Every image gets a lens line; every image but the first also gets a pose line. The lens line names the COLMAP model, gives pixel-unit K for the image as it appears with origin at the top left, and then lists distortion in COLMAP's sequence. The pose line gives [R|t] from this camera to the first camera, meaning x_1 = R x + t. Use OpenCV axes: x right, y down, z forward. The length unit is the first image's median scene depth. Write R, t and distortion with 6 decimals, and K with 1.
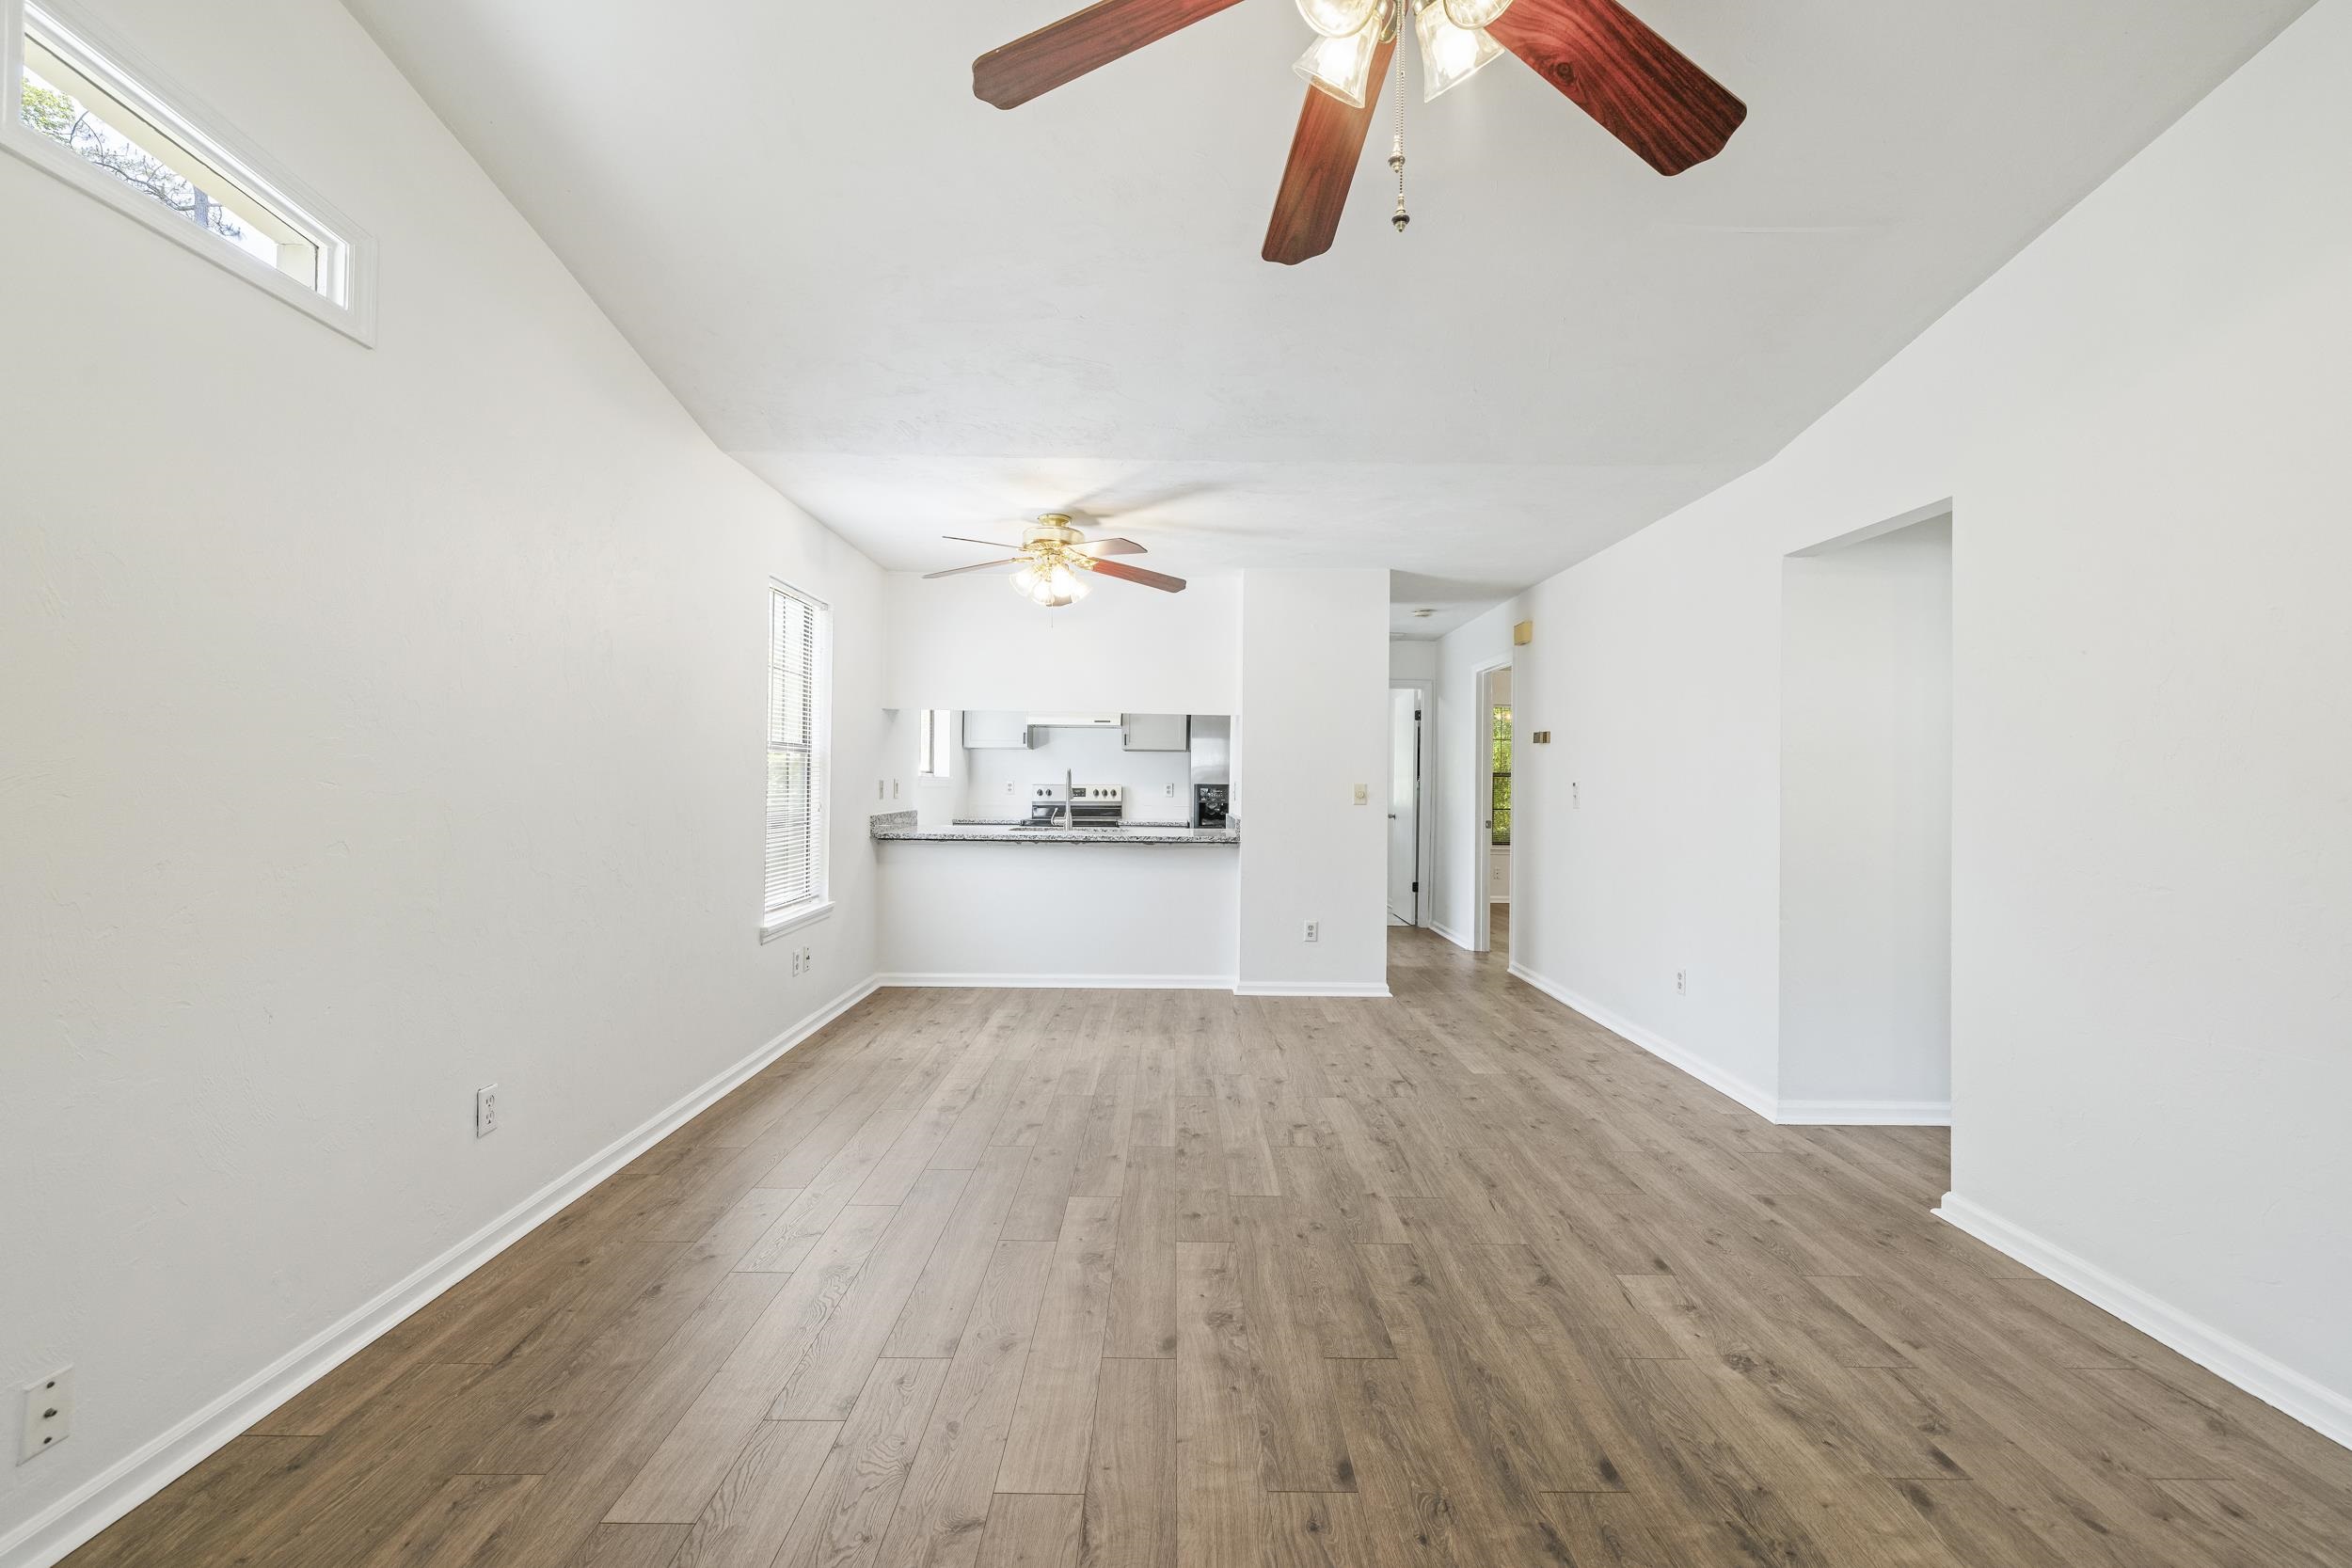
lens RADIAL K [[997.1, 0, 1158.4], [0, 997.1, 770.4], [0, 0, 1]] dist [0.001048, 0.000700]
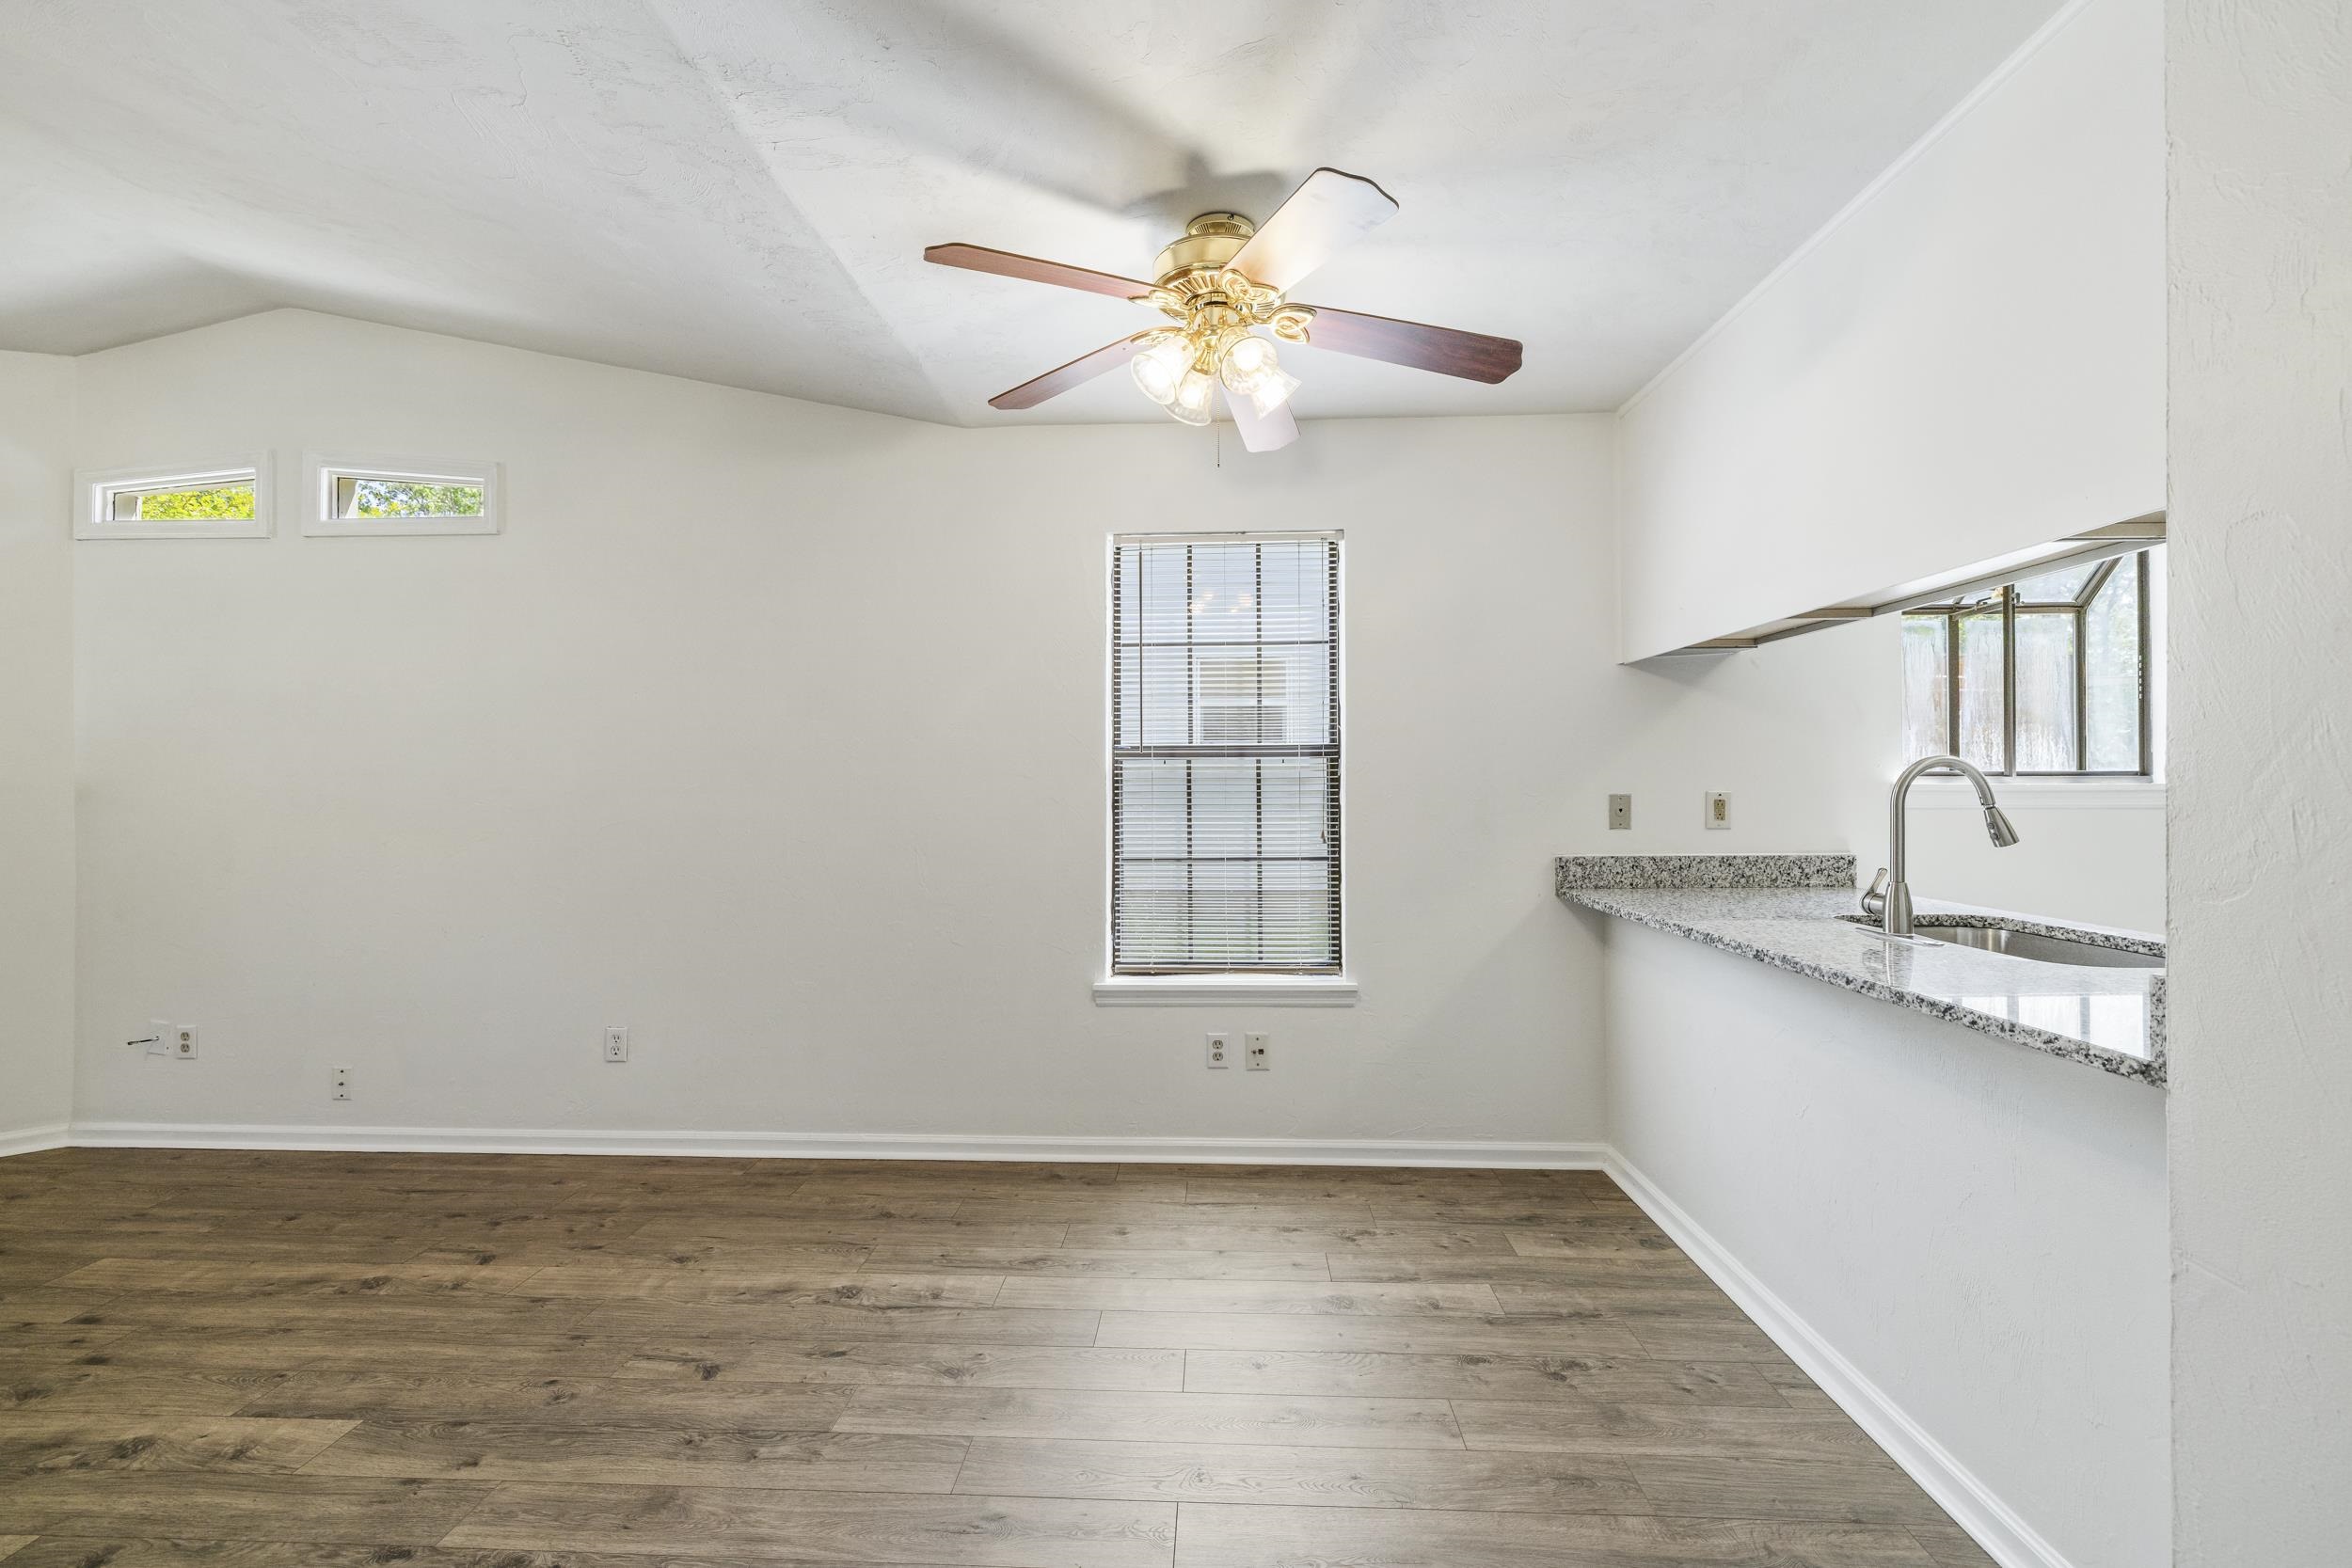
lens RADIAL K [[997.1, 0, 1172.3], [0, 997.1, 786.5], [0, 0, 1]] dist [0.001048, 0.000700]
pose [[-0.039058, -0.012937, -0.999153, 0.548891], [0.016652, 0.999769, -0.013596, 0.018380], [0.999098, -0.017169, -0.038834, 1.526607]]
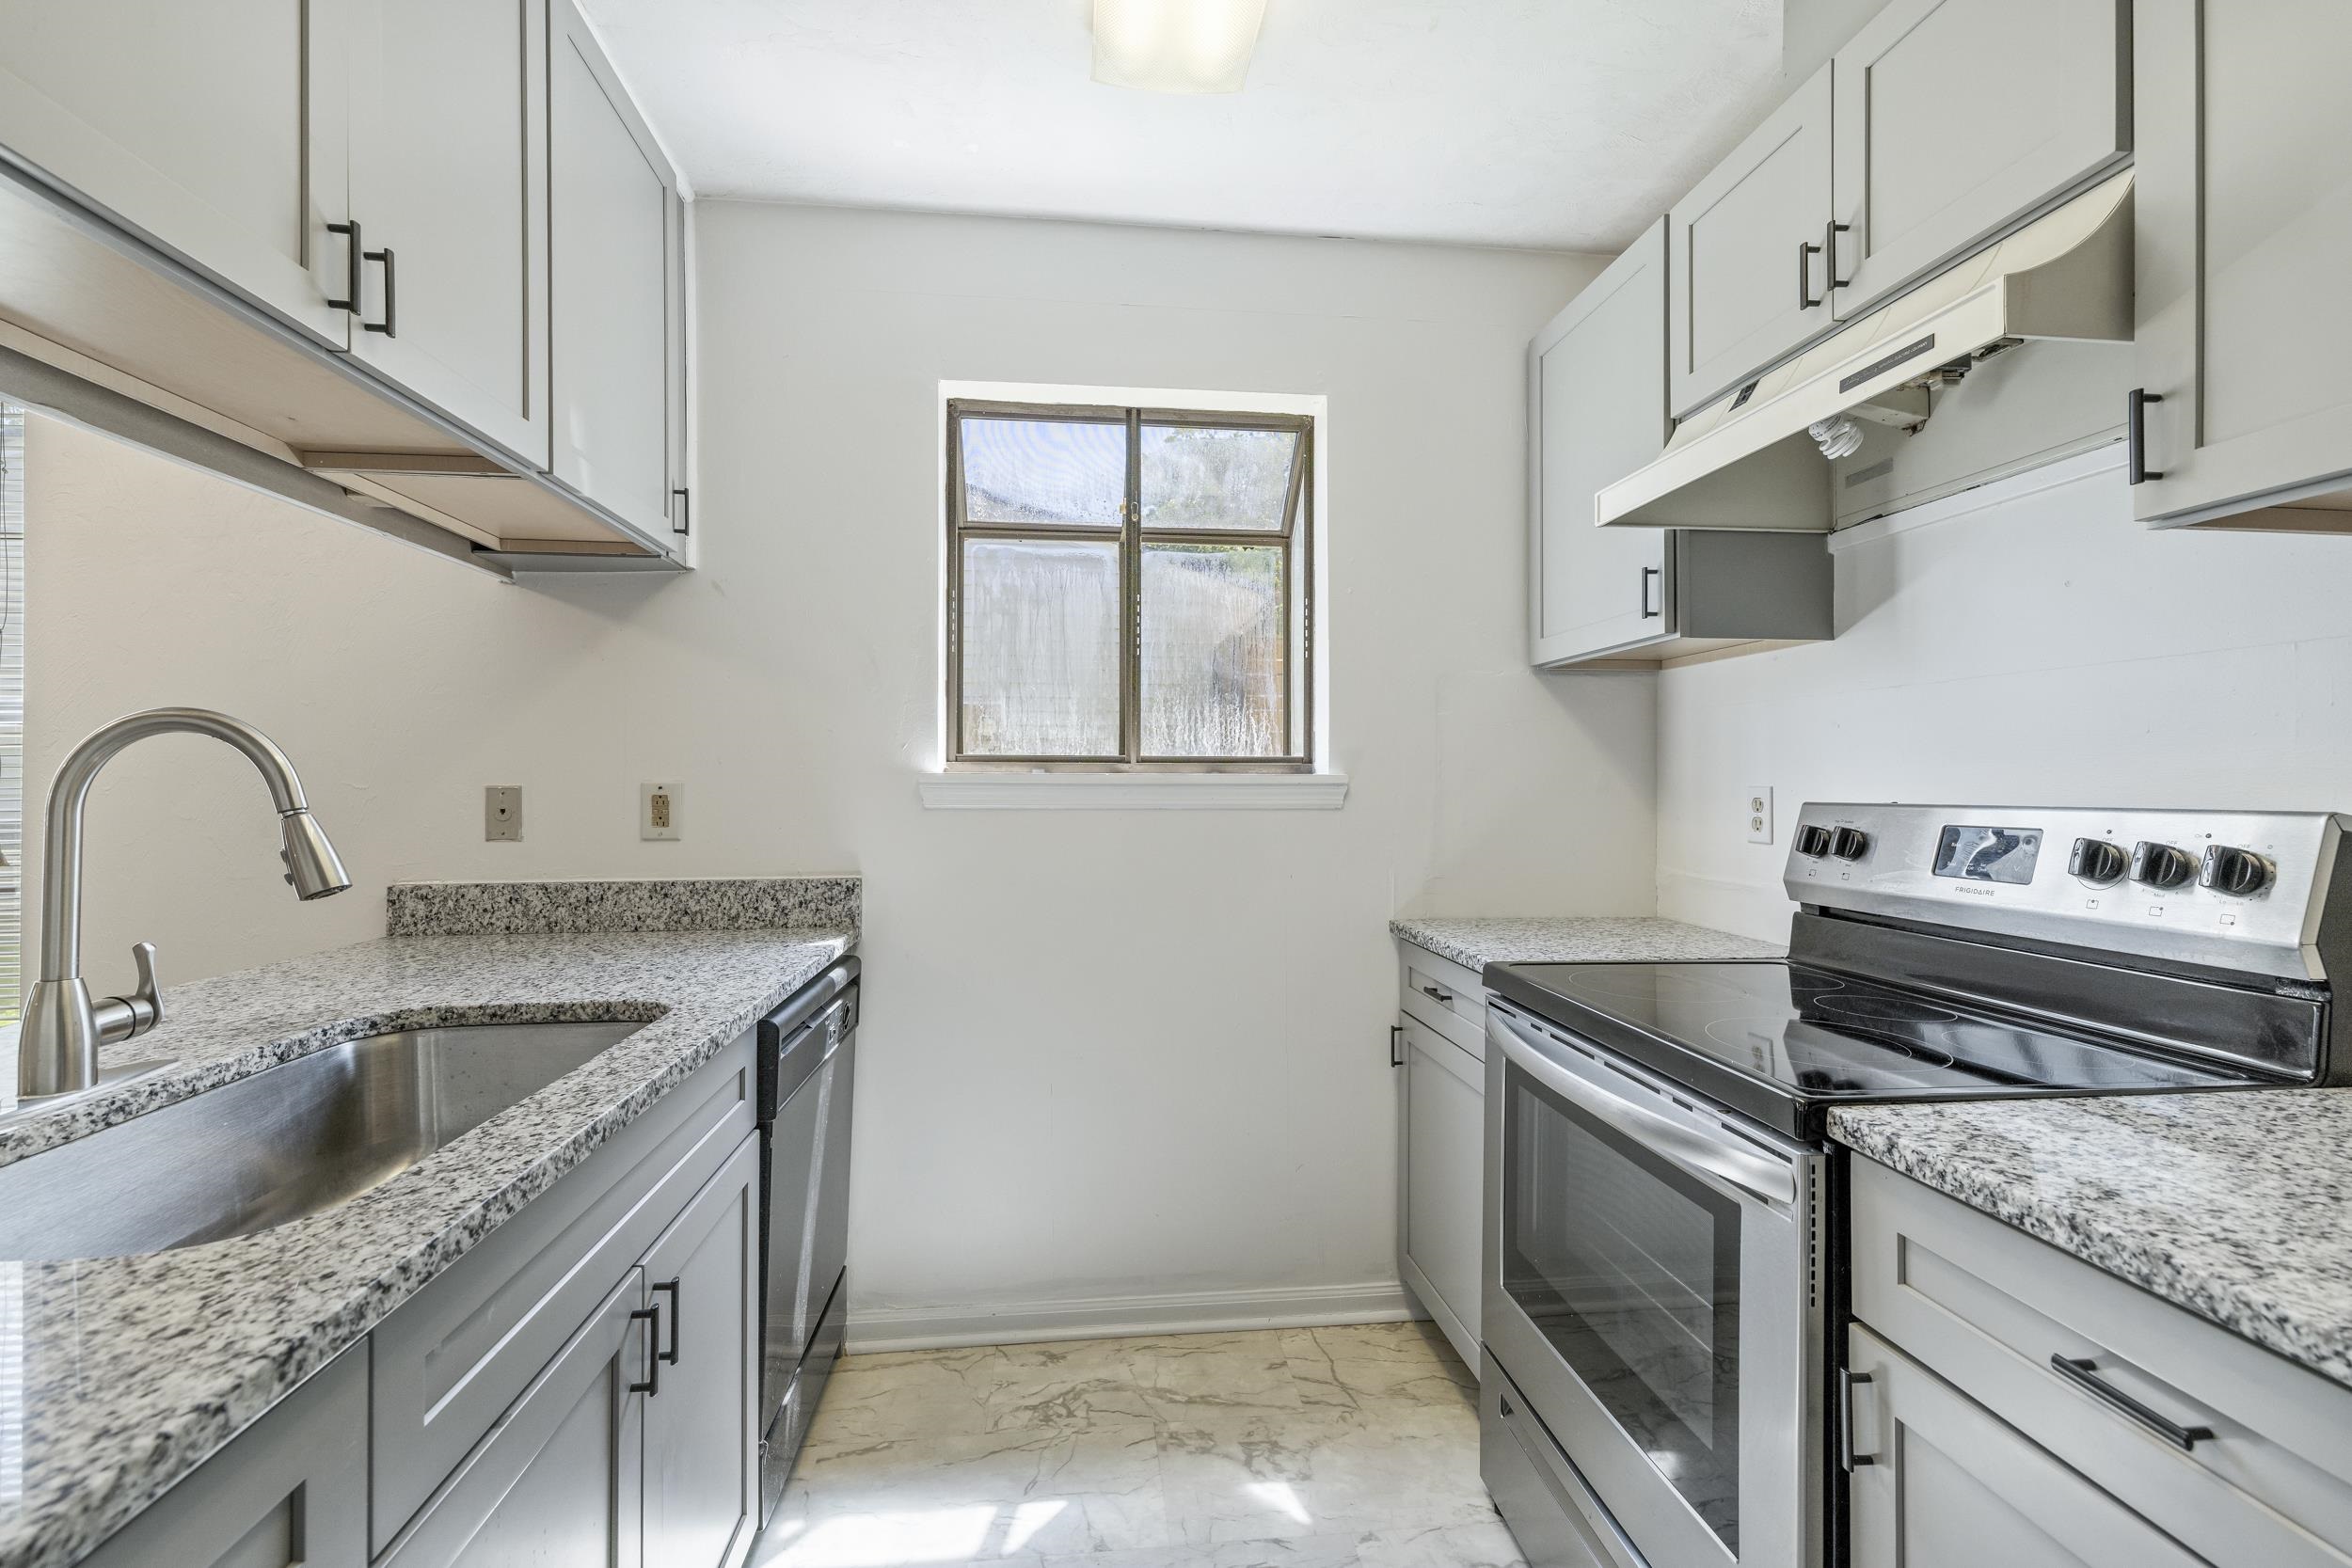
lens RADIAL K [[997.1, 0, 1173.7], [0, 997.1, 775.1], [0, 0, 1]] dist [0.001048, 0.000700]
pose [[0.119666, -0.013290, -0.992725, 0.193444], [0.012624, 0.999850, -0.011864, 0.026462], [0.992734, -0.011112, 0.119816, 2.343897]]
